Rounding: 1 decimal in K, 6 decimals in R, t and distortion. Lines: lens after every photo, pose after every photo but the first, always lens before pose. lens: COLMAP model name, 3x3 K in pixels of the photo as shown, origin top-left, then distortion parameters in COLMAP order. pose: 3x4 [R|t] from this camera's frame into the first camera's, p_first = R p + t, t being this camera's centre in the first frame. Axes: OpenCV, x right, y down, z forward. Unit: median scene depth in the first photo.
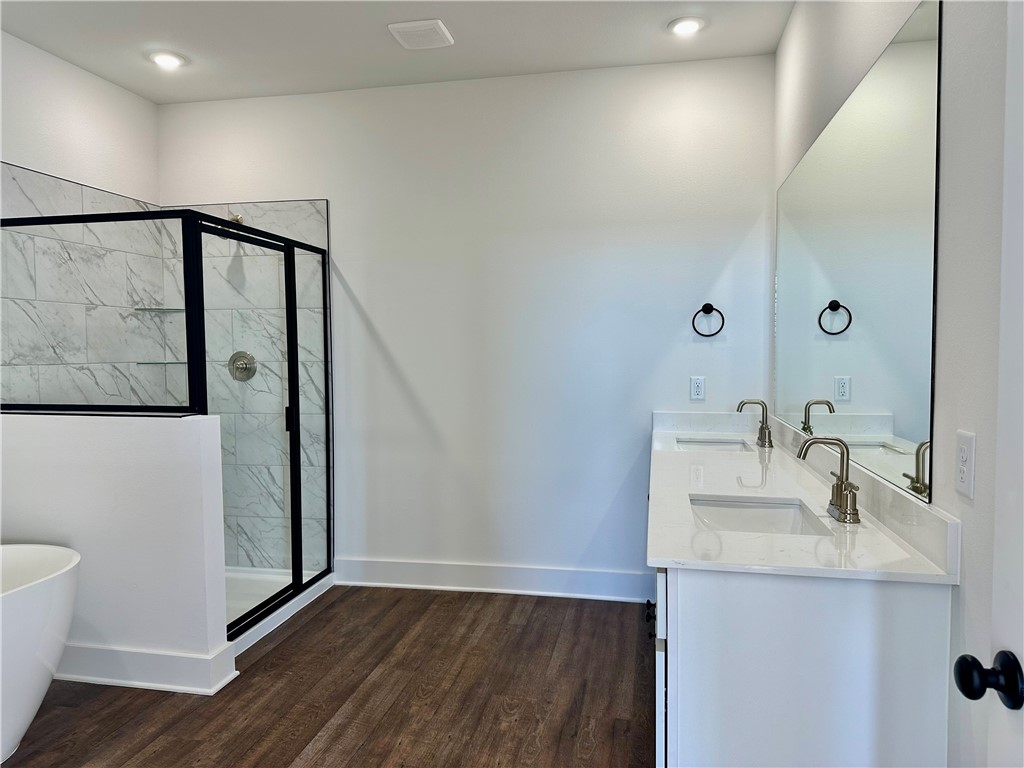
lens RADIAL K [[717.2, 0, 507.5], [0, 717.2, 386.6], [0, 0, 1]] dist [0.067049, -0.077770]
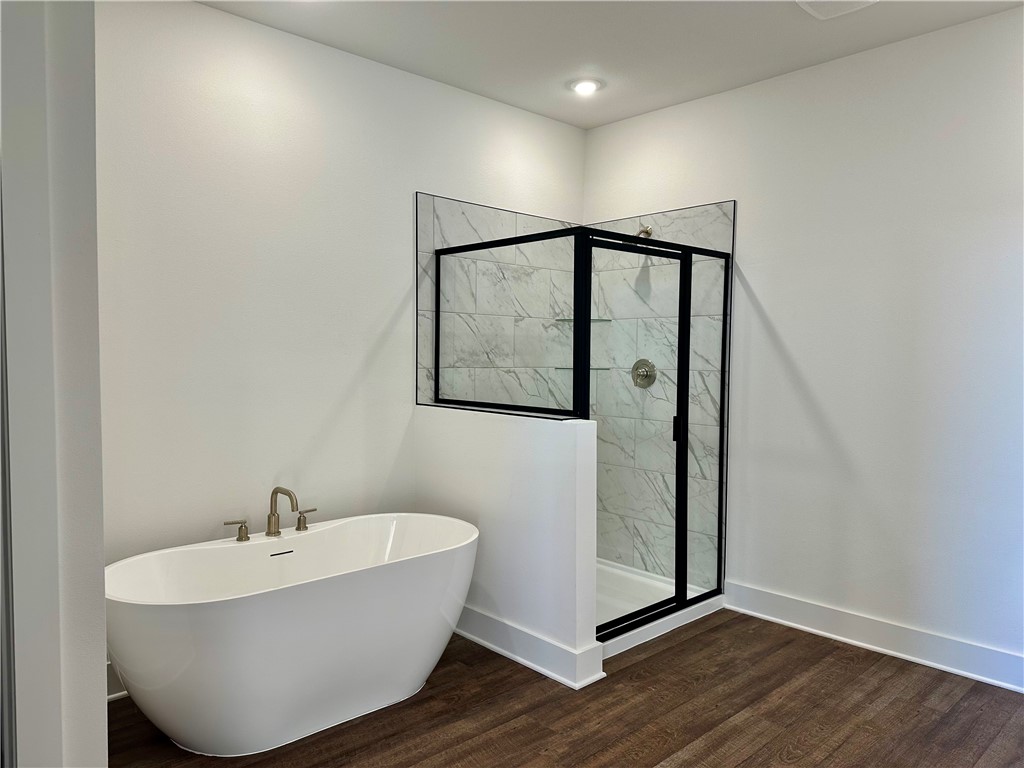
lens RADIAL K [[717.2, 0, 543.9], [0, 717.2, 383.5], [0, 0, 1]] dist [0.067049, -0.077770]
pose [[0.816741, 0.039217, -0.575670, 0.111585], [-0.044333, 0.999004, 0.005158, -0.014069], [0.575299, 0.021308, 0.817666, 0.092999]]
